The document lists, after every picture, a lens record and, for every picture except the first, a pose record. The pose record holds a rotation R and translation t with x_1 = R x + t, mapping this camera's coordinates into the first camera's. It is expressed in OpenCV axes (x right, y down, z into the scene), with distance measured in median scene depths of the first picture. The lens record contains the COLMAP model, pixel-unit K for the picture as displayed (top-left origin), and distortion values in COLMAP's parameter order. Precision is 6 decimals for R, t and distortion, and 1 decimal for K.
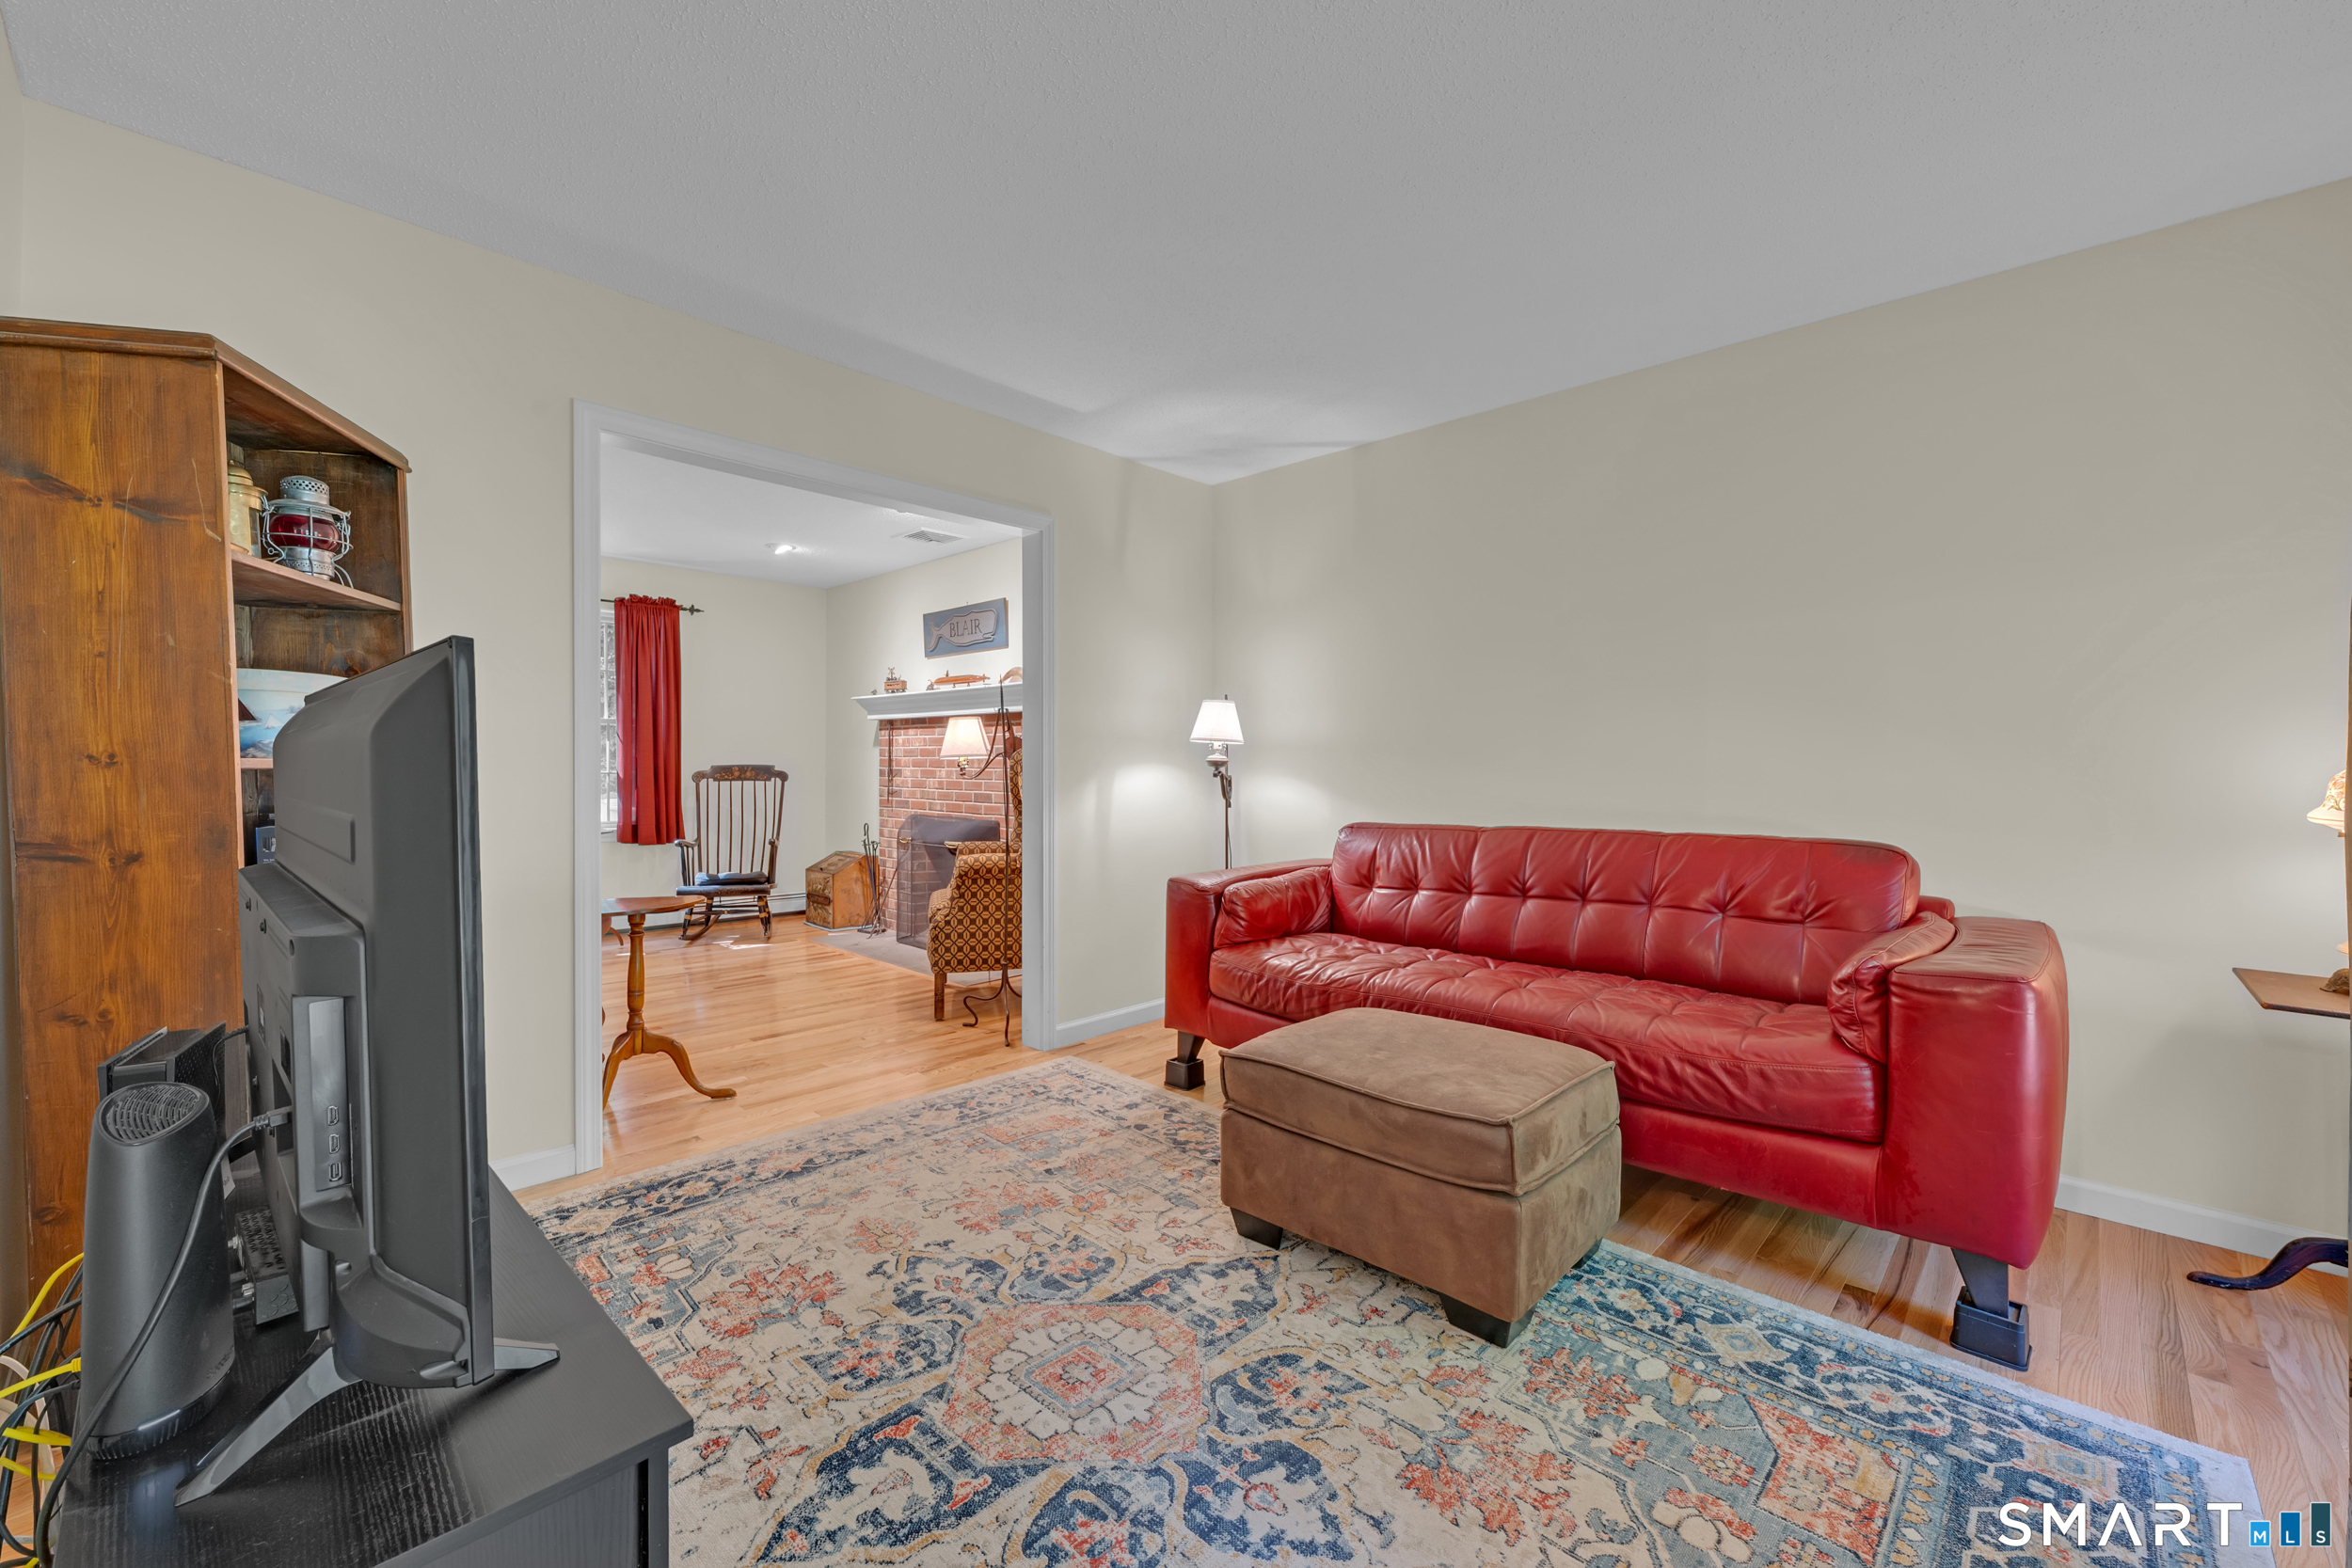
lens RADIAL K [[943.0, 0, 1176.0], [0, 943.0, 784.0], [0, 0, 1]] dist [-0.000677, -0.000275]
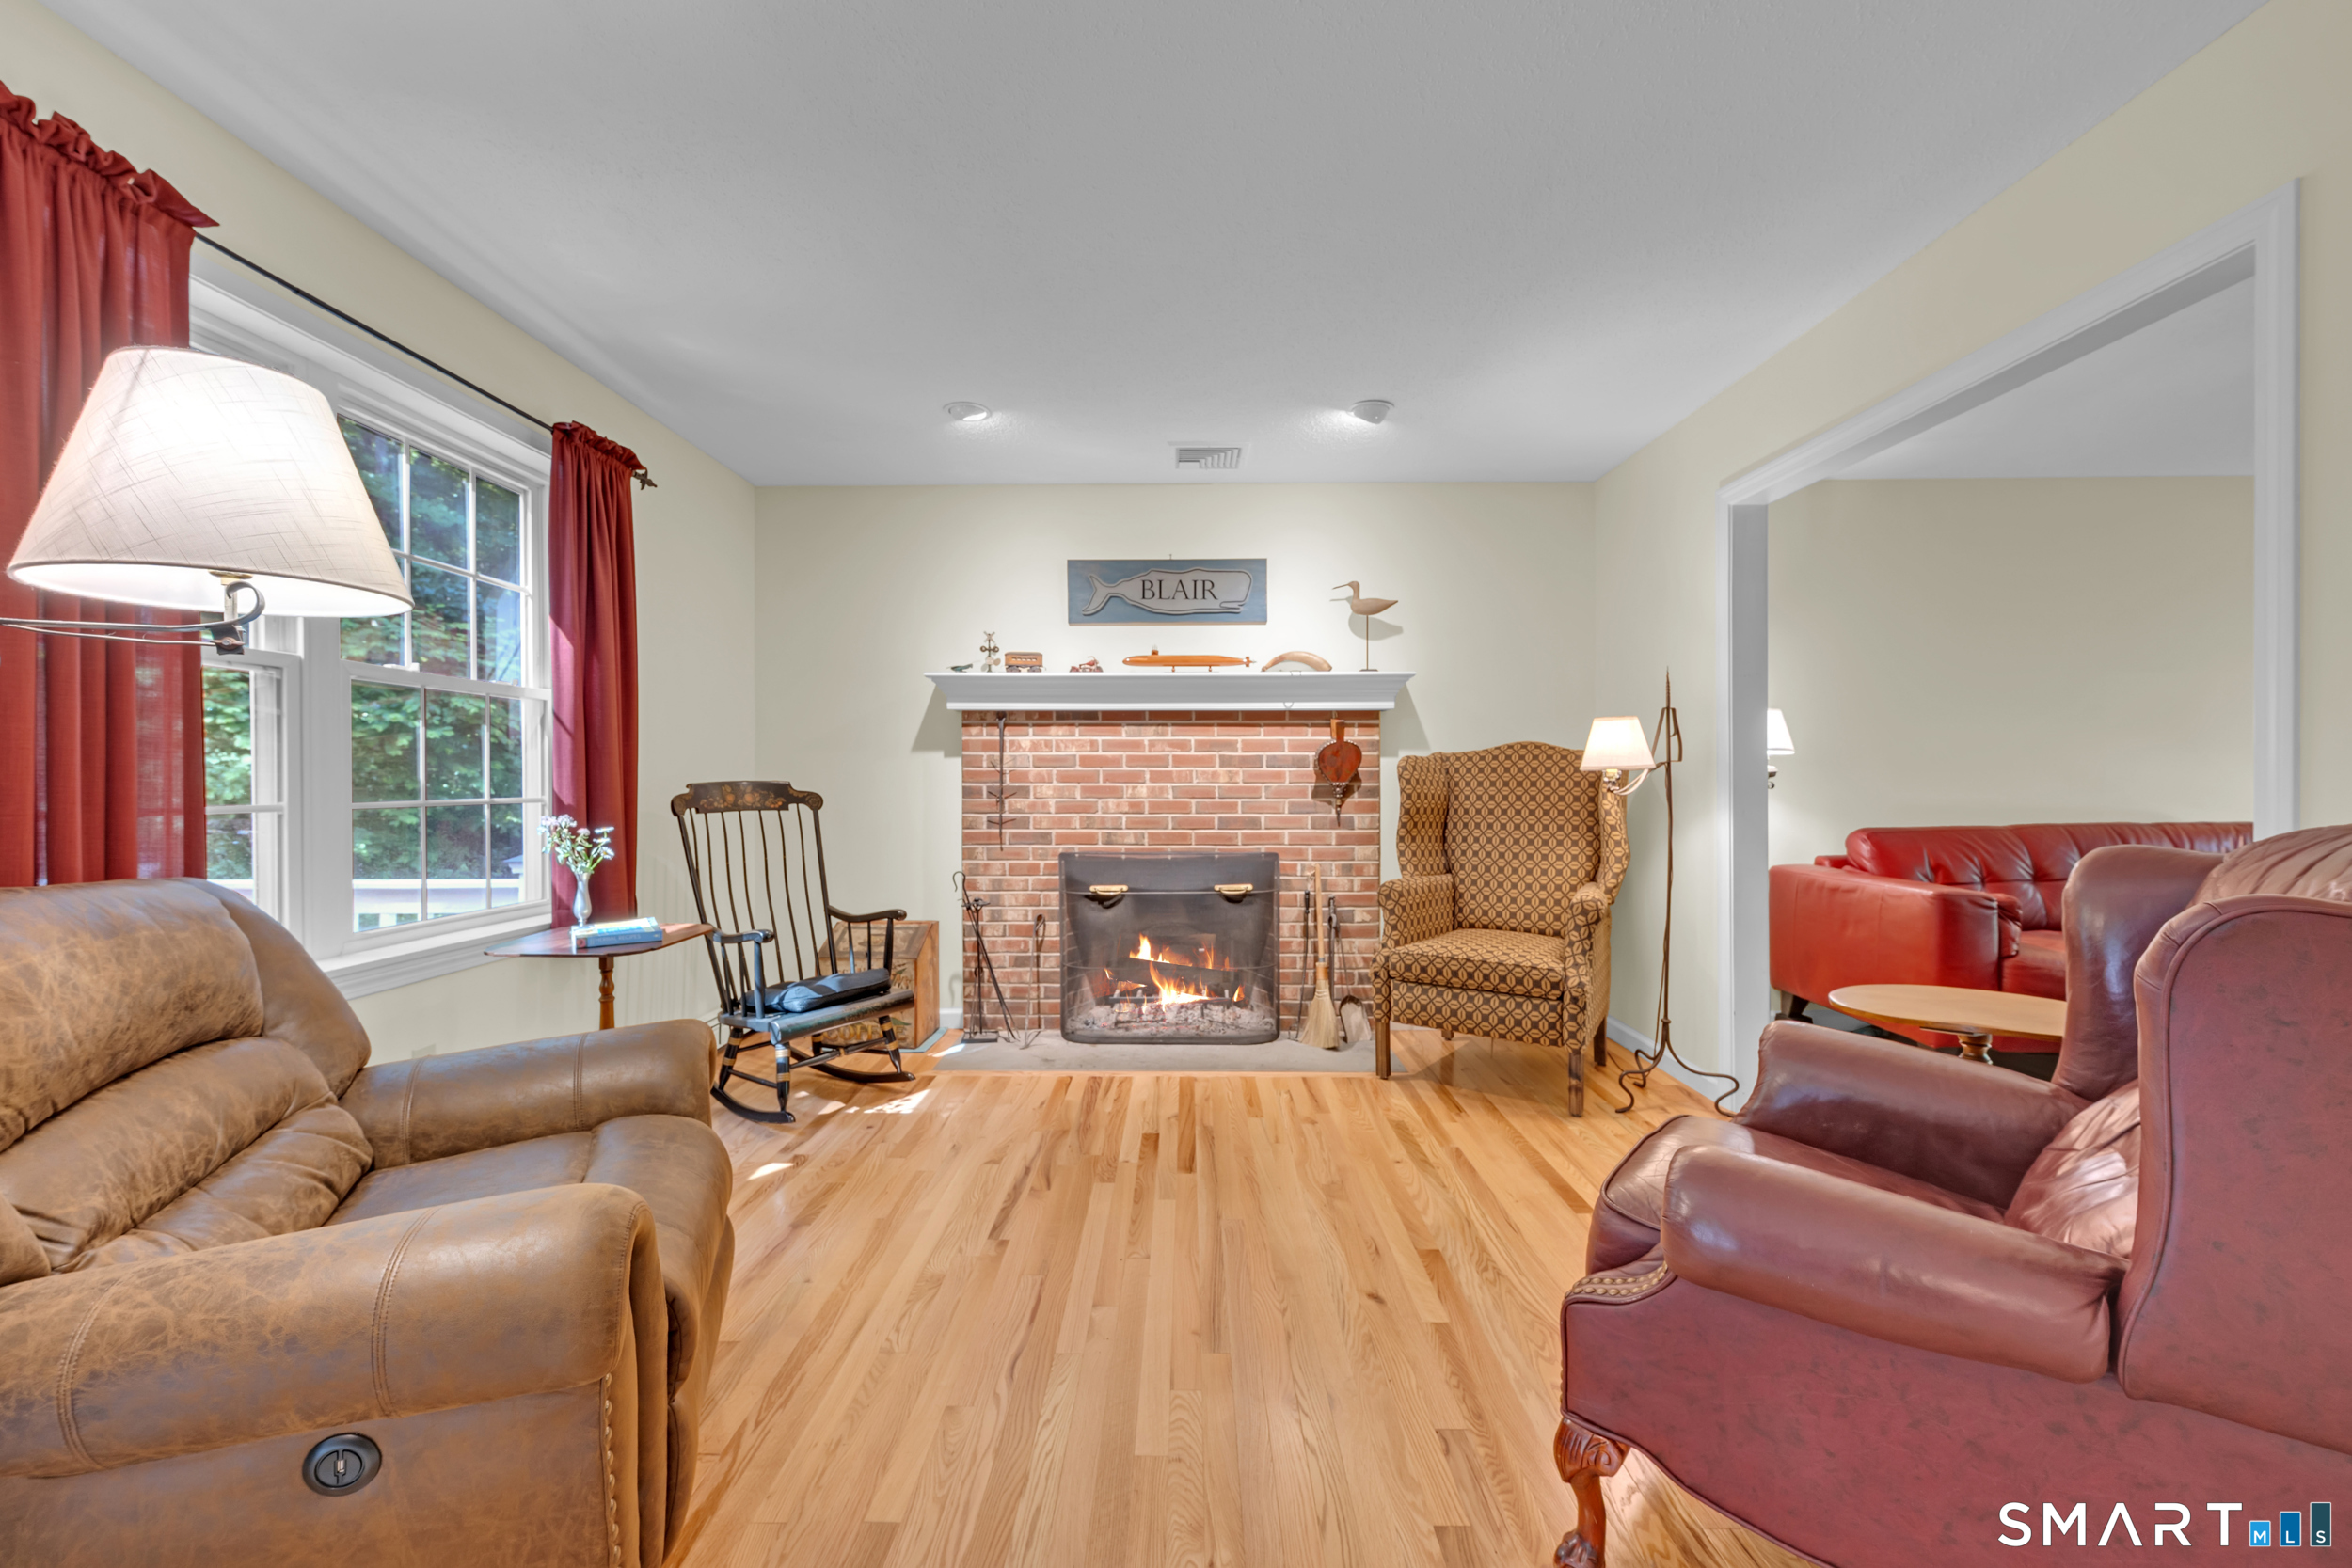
lens RADIAL K [[941.3, 0, 1187.3], [0, 941.3, 788.5], [0, 0, 1]] dist [0.025751, -0.000024]
pose [[0.723850, -0.014051, 0.689815, -1.019309], [0.019926, 0.999801, -0.000544, -0.017089], [-0.689670, 0.014139, 0.723986, 0.663440]]
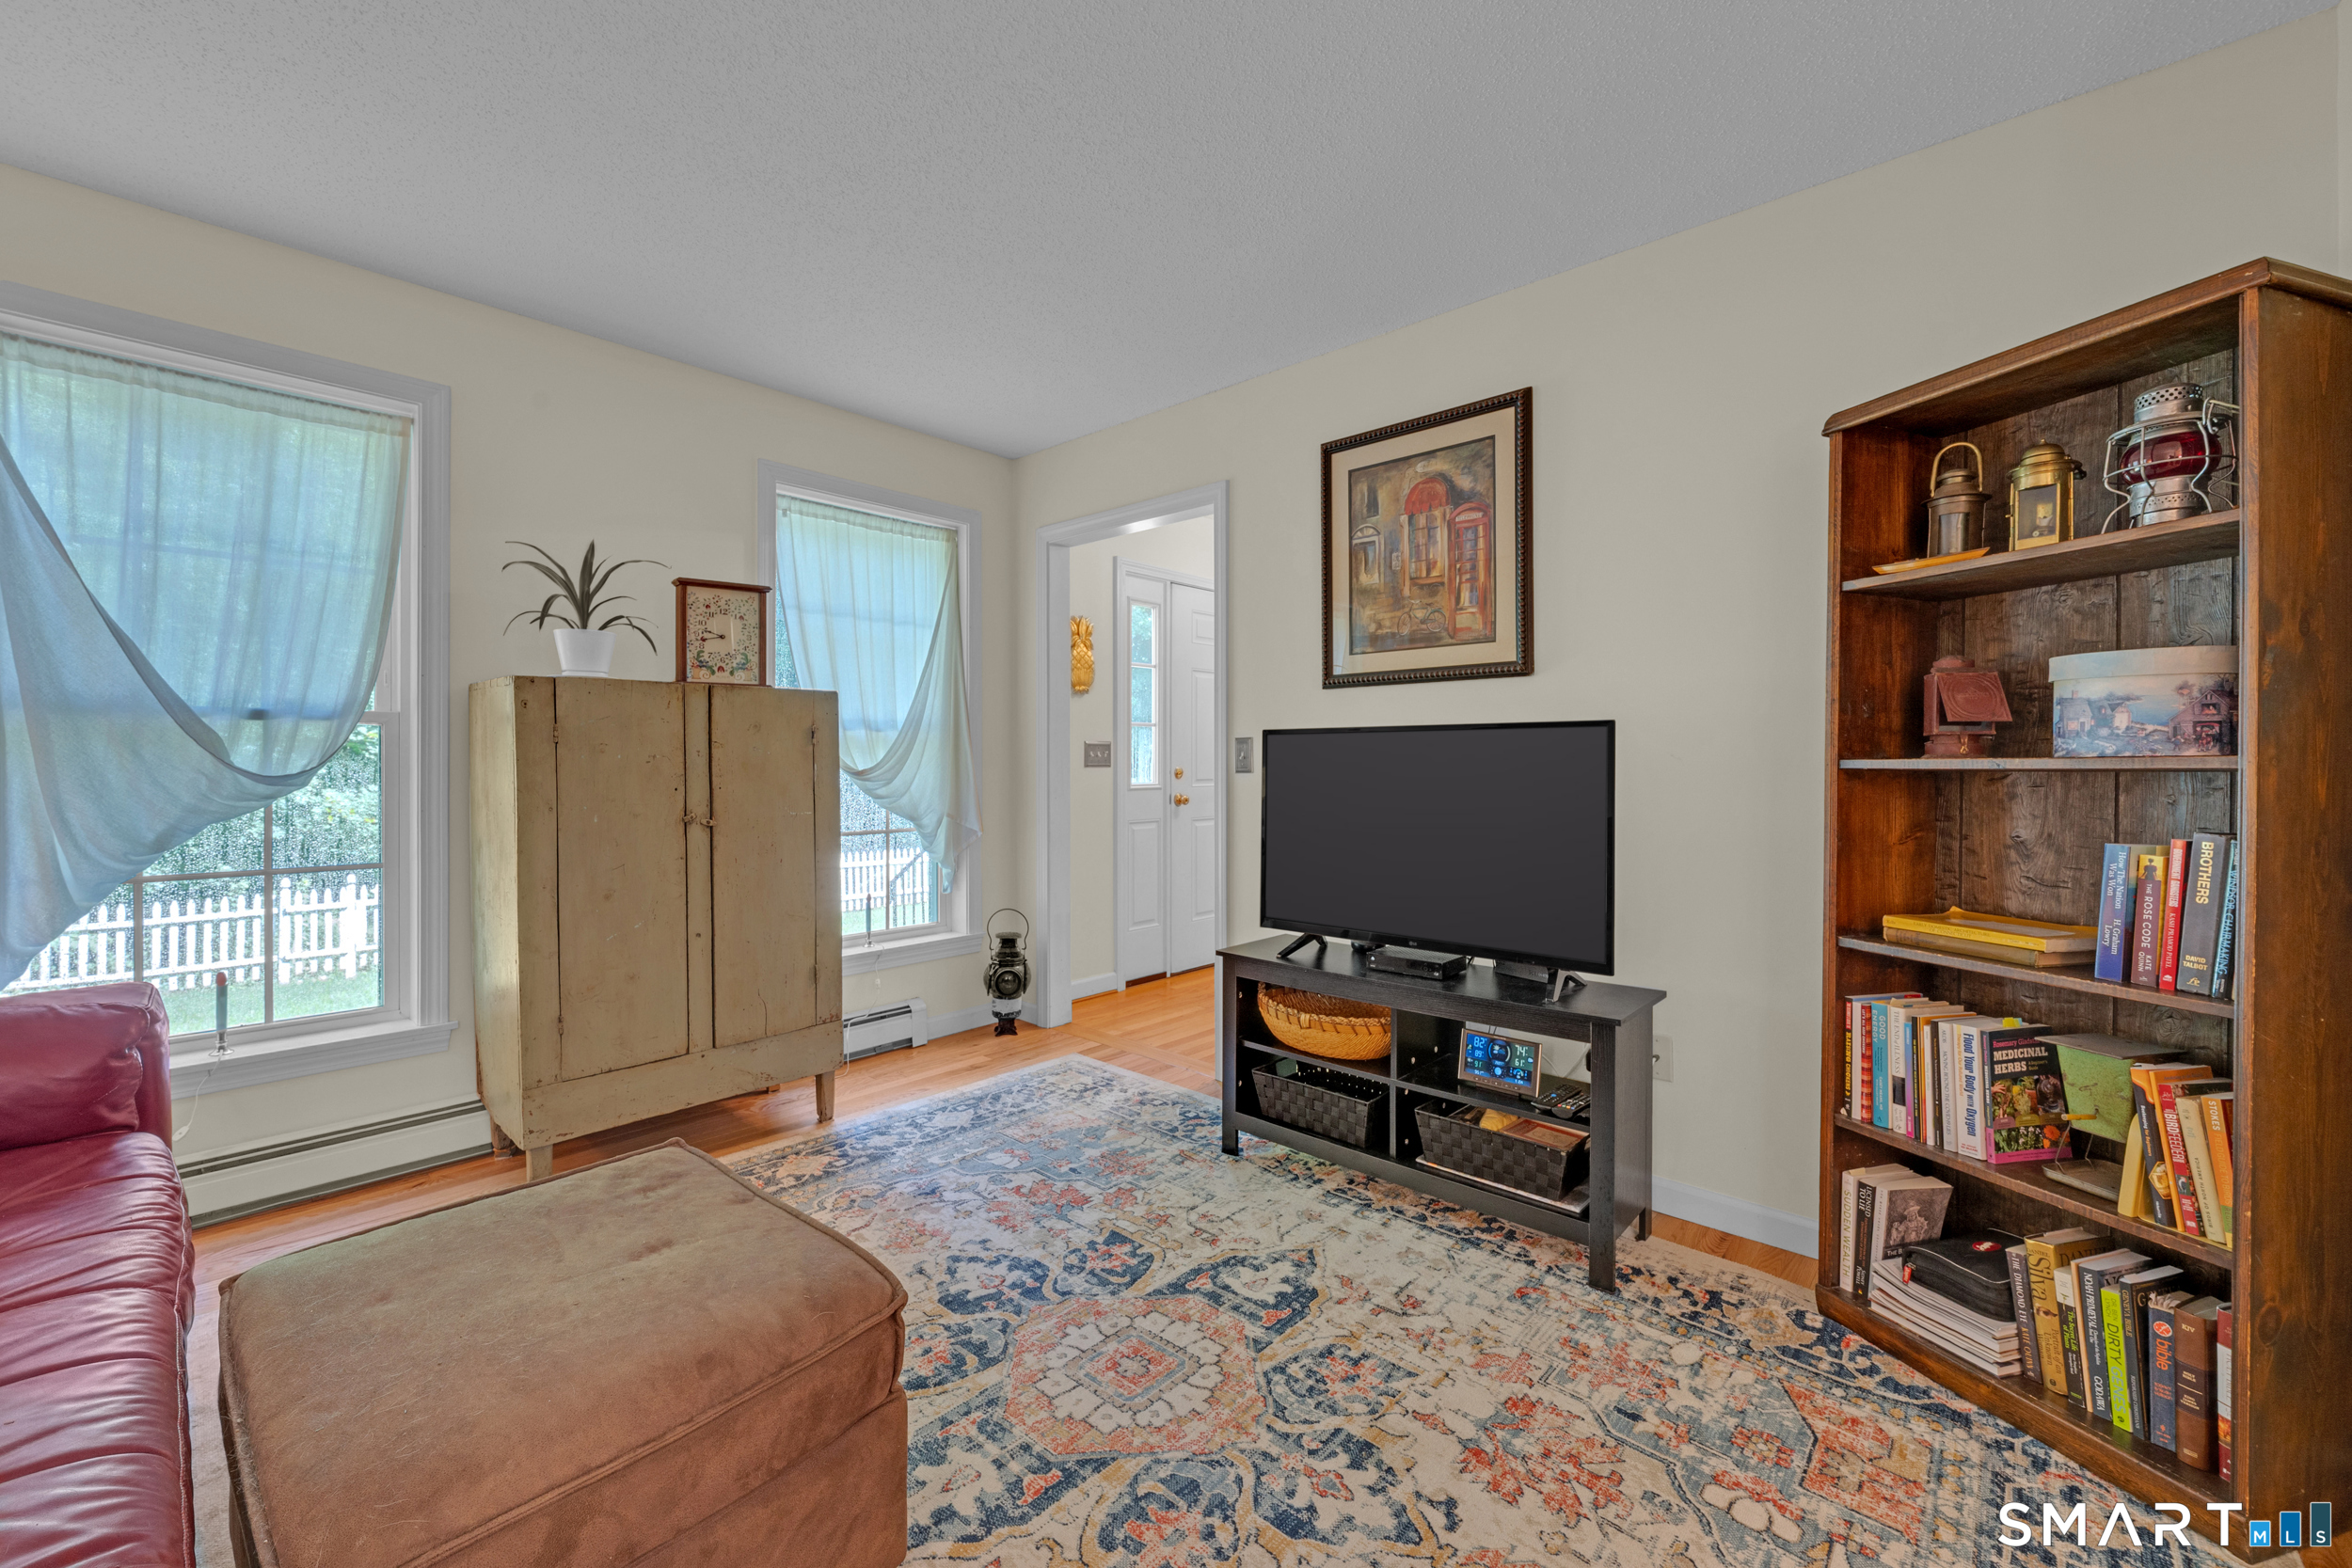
lens RADIAL K [[973.7, 0, 1172.5], [0, 973.7, 763.4], [0, 0, 1]] dist [0.017711, -0.000031]
pose [[-0.999792, -0.004930, -0.019773, -0.051480], [-0.005278, 0.999831, 0.017620, -0.017530], [0.019683, 0.017720, -0.999649, 0.860873]]
